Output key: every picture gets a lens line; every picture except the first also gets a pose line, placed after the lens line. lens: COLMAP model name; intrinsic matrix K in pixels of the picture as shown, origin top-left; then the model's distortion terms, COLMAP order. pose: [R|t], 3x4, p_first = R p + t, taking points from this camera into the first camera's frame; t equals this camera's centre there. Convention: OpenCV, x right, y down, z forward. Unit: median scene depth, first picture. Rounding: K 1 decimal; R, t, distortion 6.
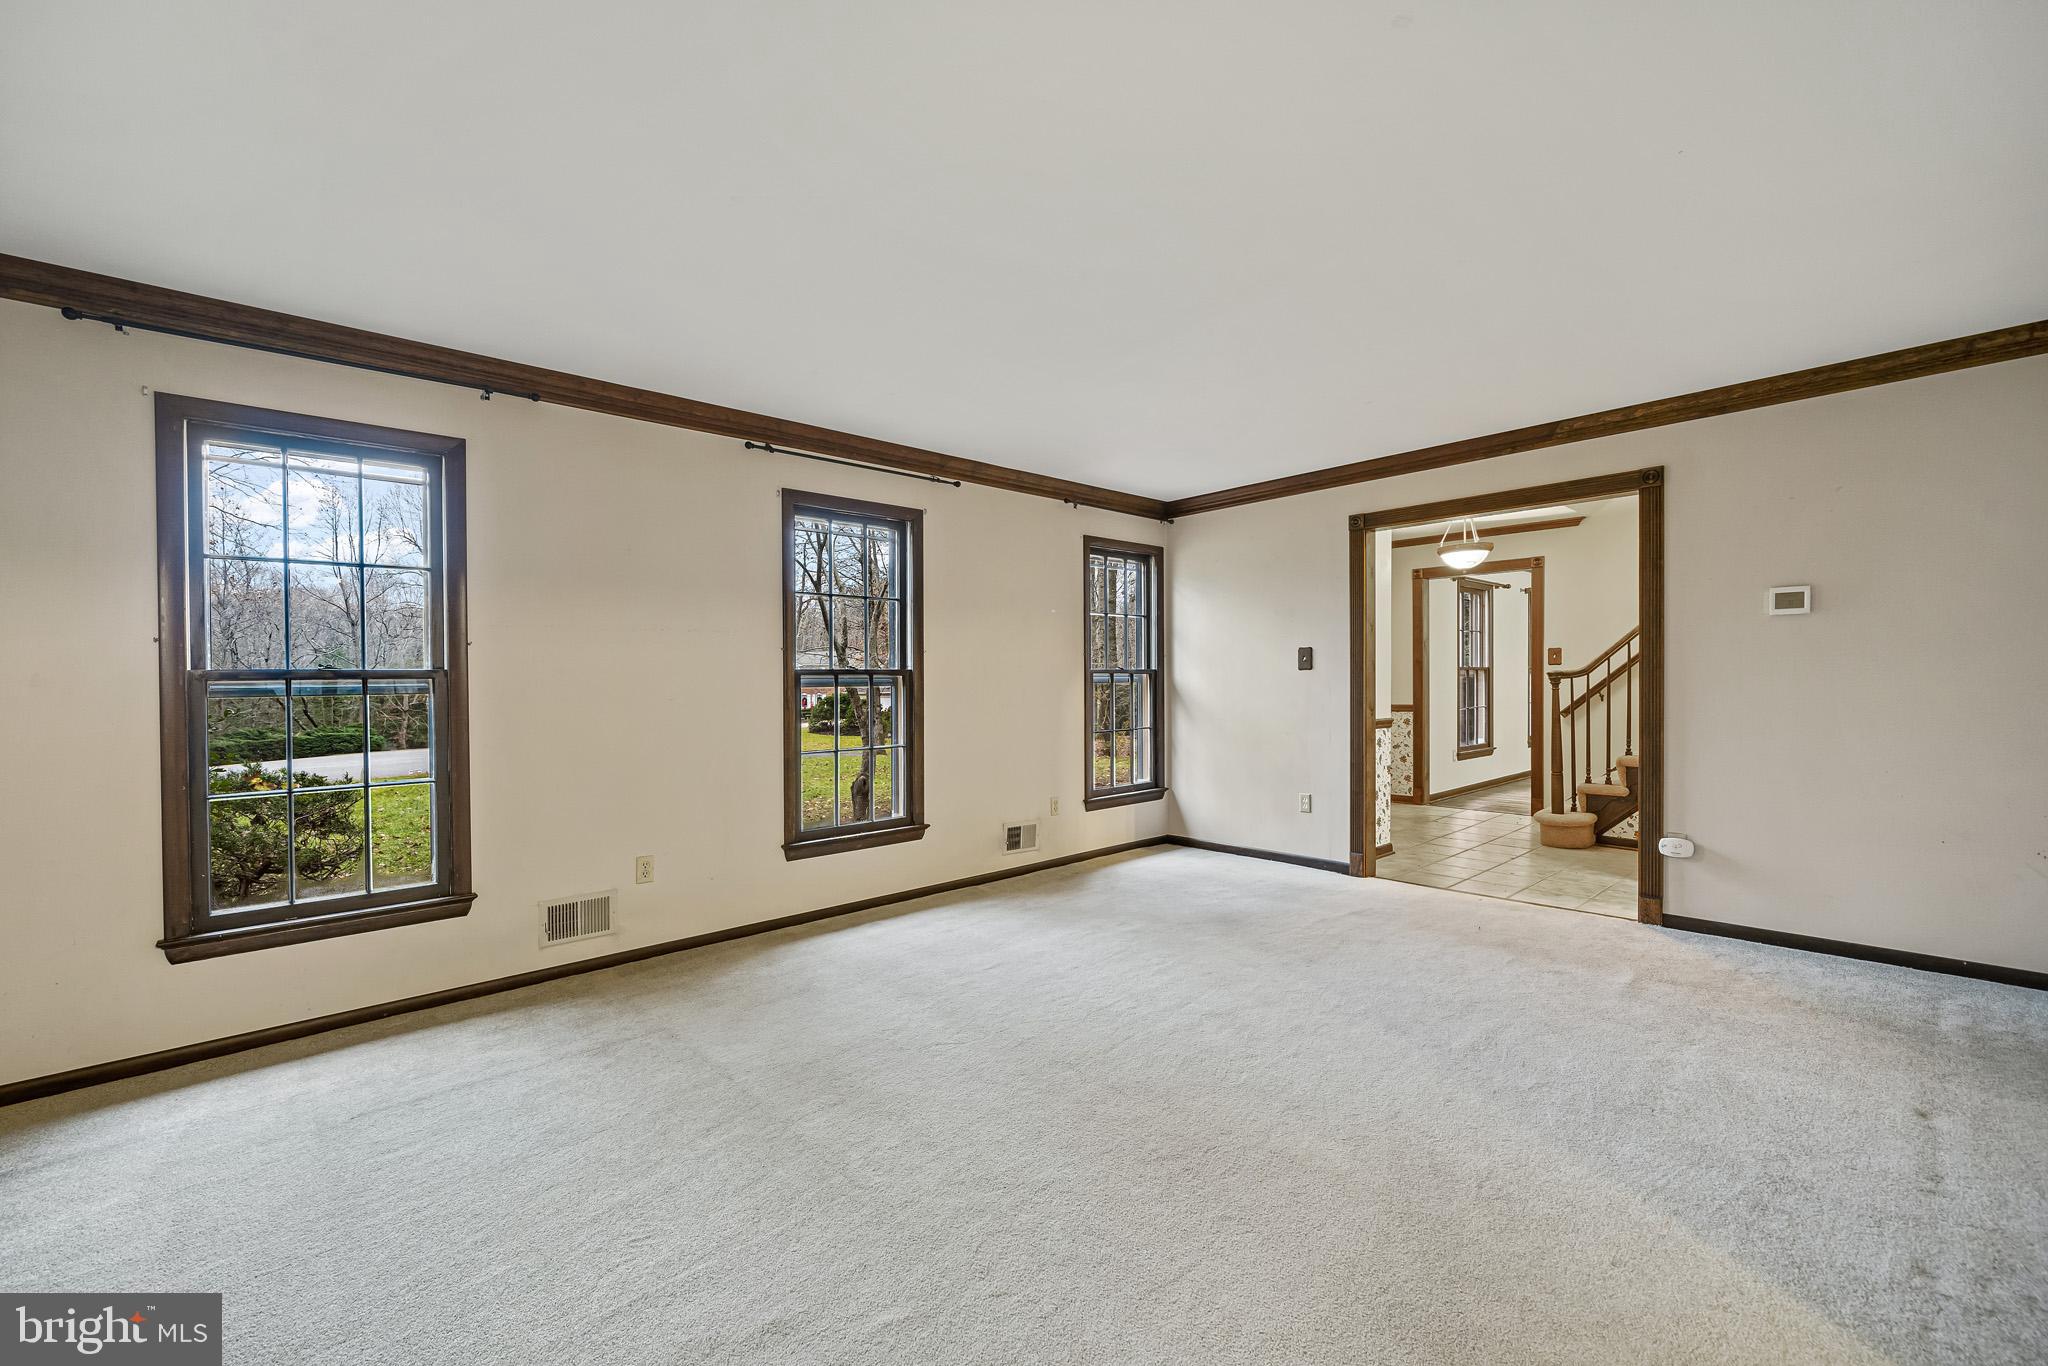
lens RADIAL K [[827.4, 0, 1000.8], [0, 827.4, 693.5], [0, 0, 1]] dist [-0.005042, 0.000111]
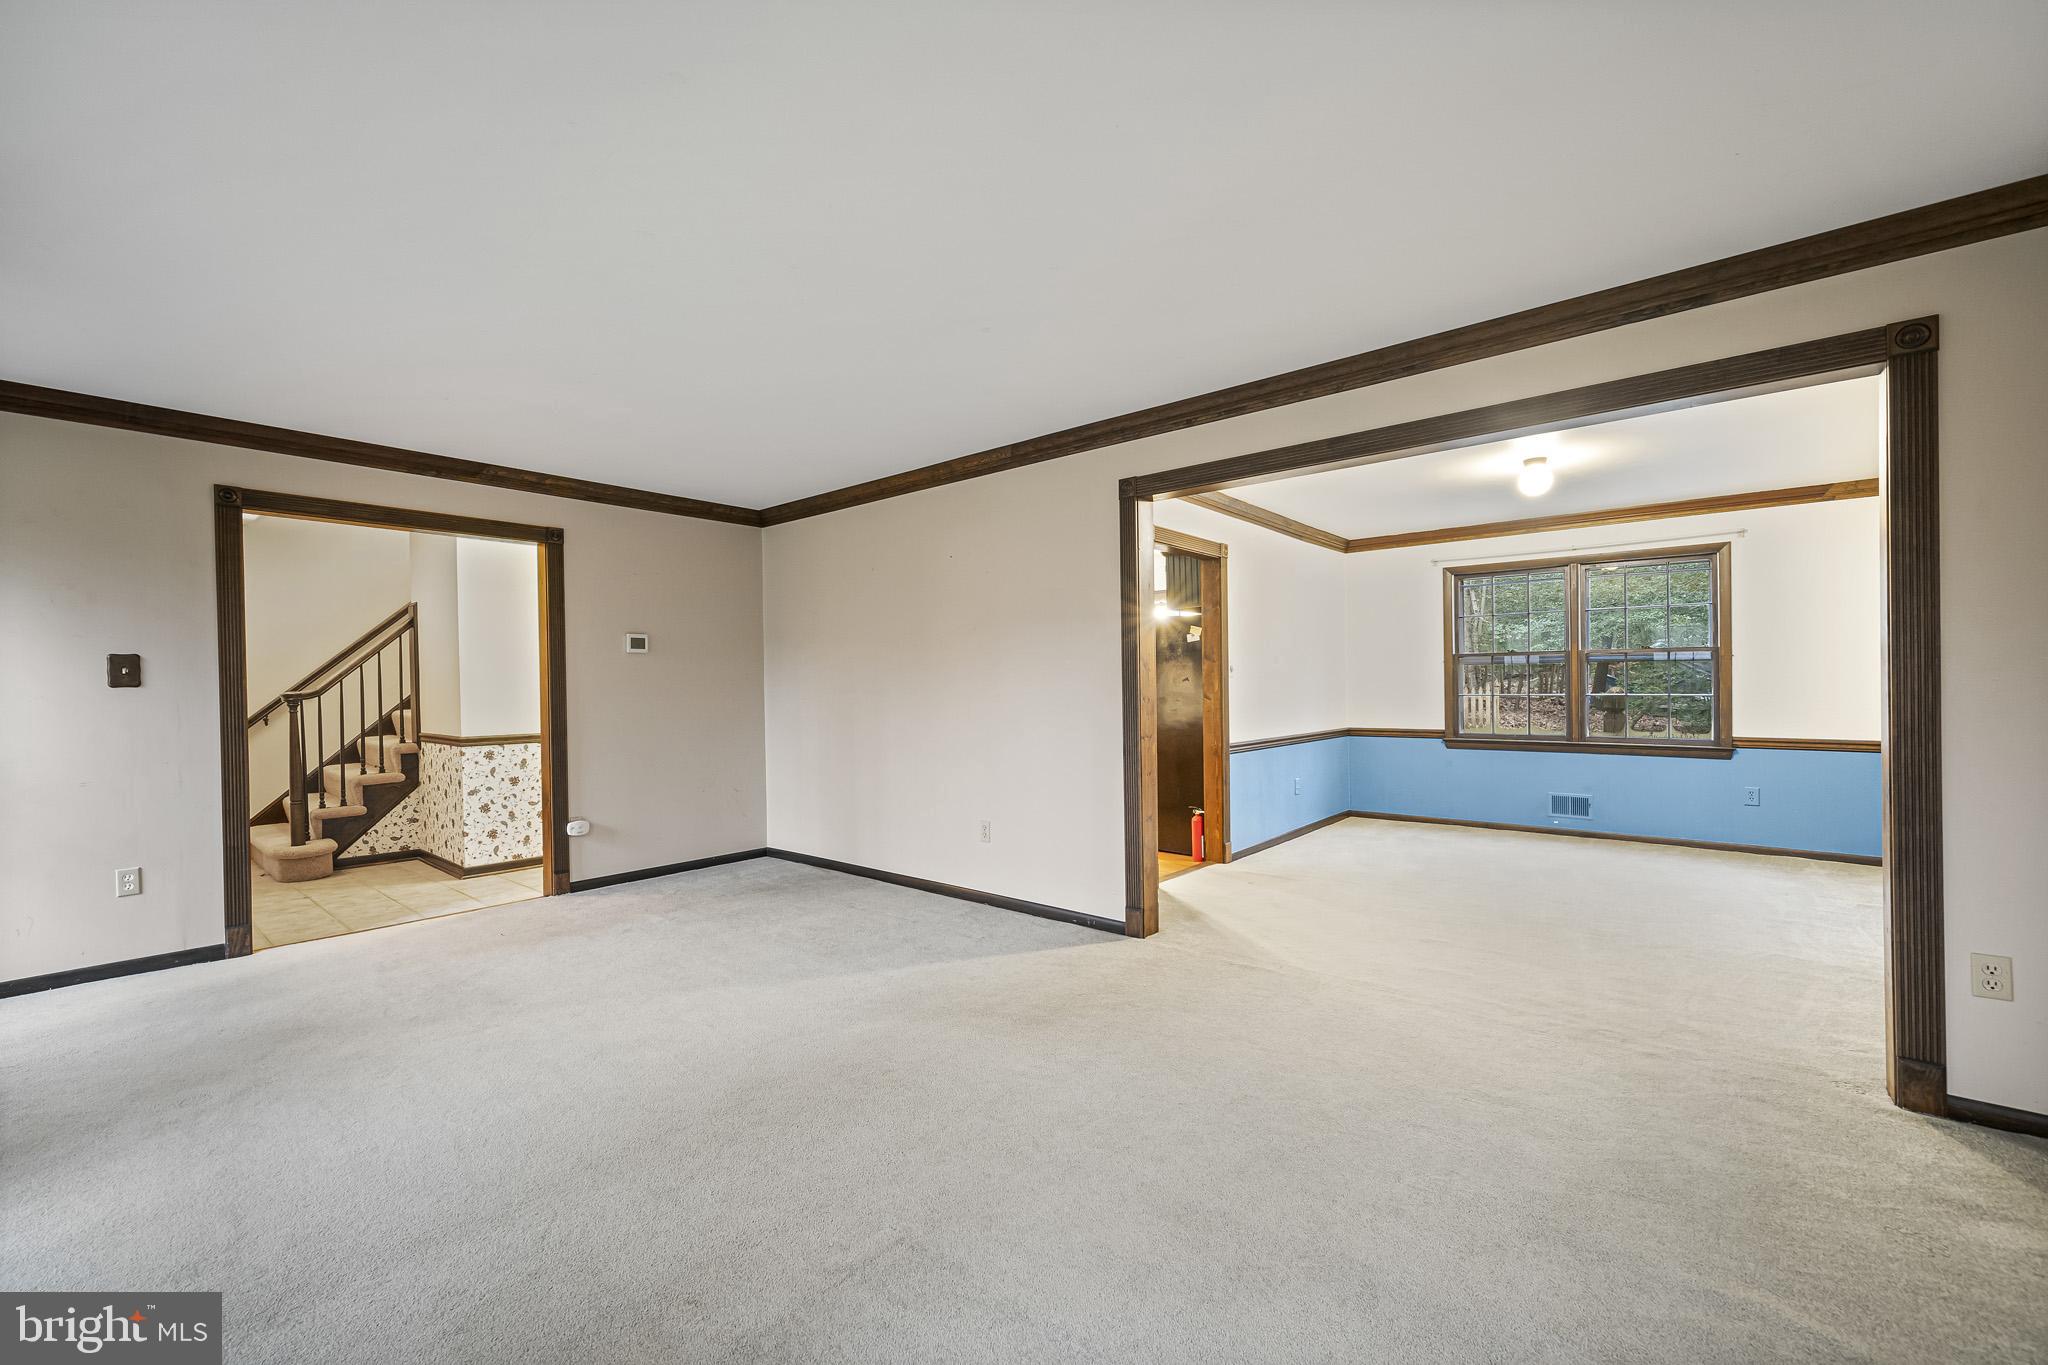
lens RADIAL K [[822.8, 0, 1024.0], [0, 822.8, 682.5], [0, 0, 1]] dist [-0.000710, -0.000032]
pose [[-0.133690, 0.018923, 0.990843, -0.536912], [0.028126, 0.999487, -0.015293, -0.001032], [-0.990624, 0.025824, -0.134154, 0.468719]]
